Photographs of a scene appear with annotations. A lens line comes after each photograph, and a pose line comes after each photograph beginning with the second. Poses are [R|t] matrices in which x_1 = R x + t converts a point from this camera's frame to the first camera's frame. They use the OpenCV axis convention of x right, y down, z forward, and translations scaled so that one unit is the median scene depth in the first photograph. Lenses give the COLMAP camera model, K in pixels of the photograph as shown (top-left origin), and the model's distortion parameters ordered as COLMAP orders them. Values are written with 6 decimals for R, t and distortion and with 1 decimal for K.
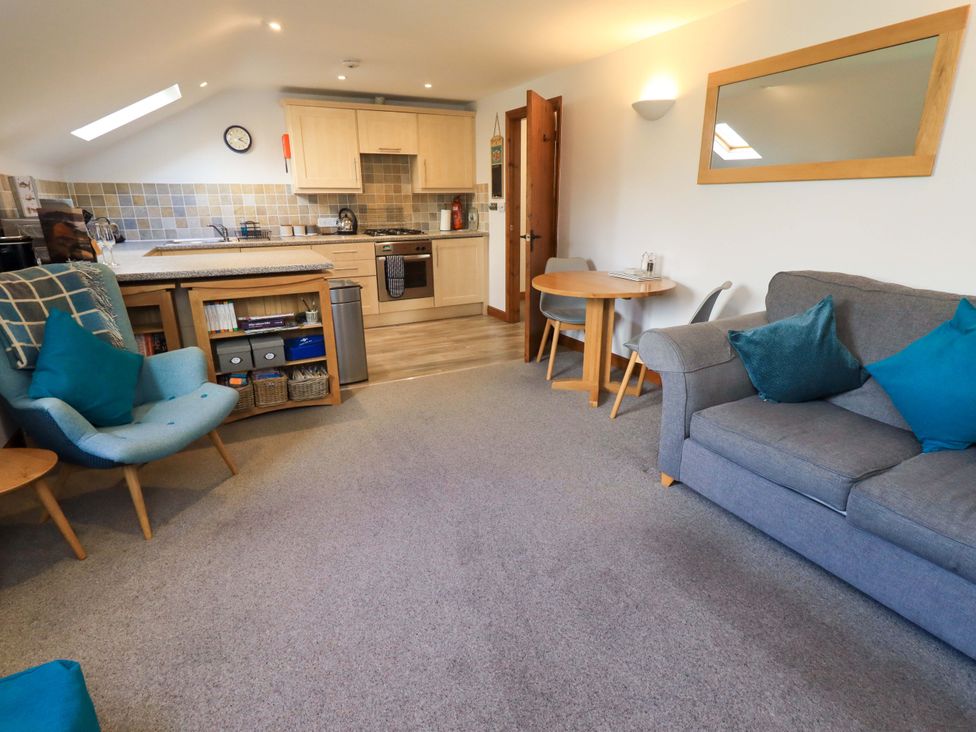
lens RADIAL K [[502.8, 0, 488.5], [0, 502.8, 364.4], [0, 0, 1]] dist [0.000530, -0.002991]
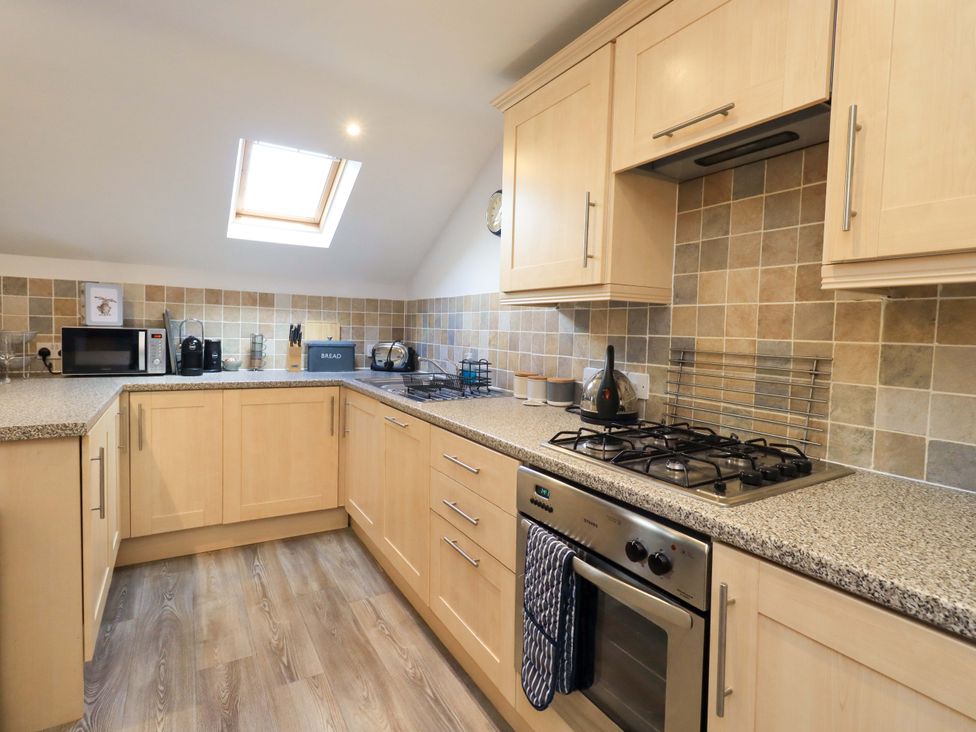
lens RADIAL K [[502.8, 0, 488.0], [0, 502.8, 361.6], [0, 0, 1]] dist [0.000530, -0.002991]
pose [[0.064268, 0.070483, -0.995441, 0.045723], [-0.339529, 0.939538, 0.044603, -0.287002], [0.938398, 0.335114, 0.084313, 0.896331]]
